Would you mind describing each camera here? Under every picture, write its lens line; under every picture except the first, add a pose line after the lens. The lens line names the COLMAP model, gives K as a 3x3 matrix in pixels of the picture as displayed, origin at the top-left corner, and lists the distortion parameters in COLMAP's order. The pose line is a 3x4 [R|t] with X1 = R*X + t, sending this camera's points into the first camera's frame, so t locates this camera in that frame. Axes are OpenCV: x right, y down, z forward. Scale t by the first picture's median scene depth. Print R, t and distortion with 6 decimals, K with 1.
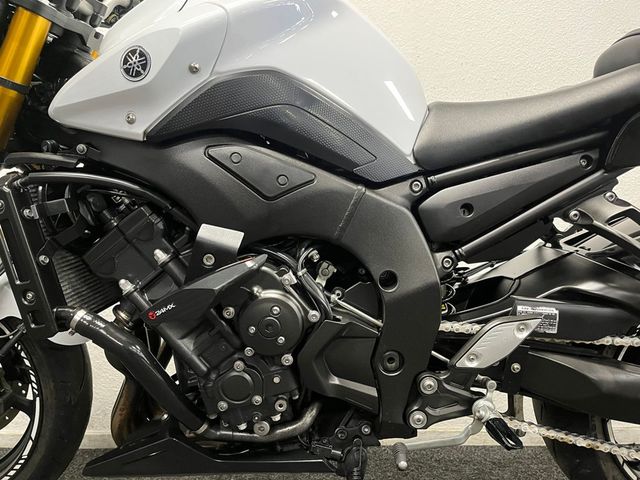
lens RADIAL K [[475.6, 0, 318.4], [0, 475.6, 242.6], [0, 0, 1]] dist [0.040898, -0.004393]
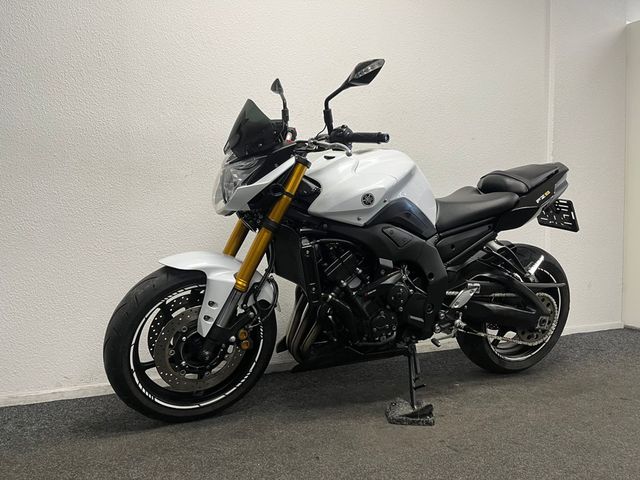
lens RADIAL K [[475.6, 0, 321.3], [0, 475.6, 238.2], [0, 0, 1]] dist [0.040898, -0.004393]
pose [[0.922427, -0.011124, 0.386011, -1.354290], [-0.001860, 0.999445, 0.033246, -0.203444], [-0.386166, -0.031385, 0.921895, -1.103102]]
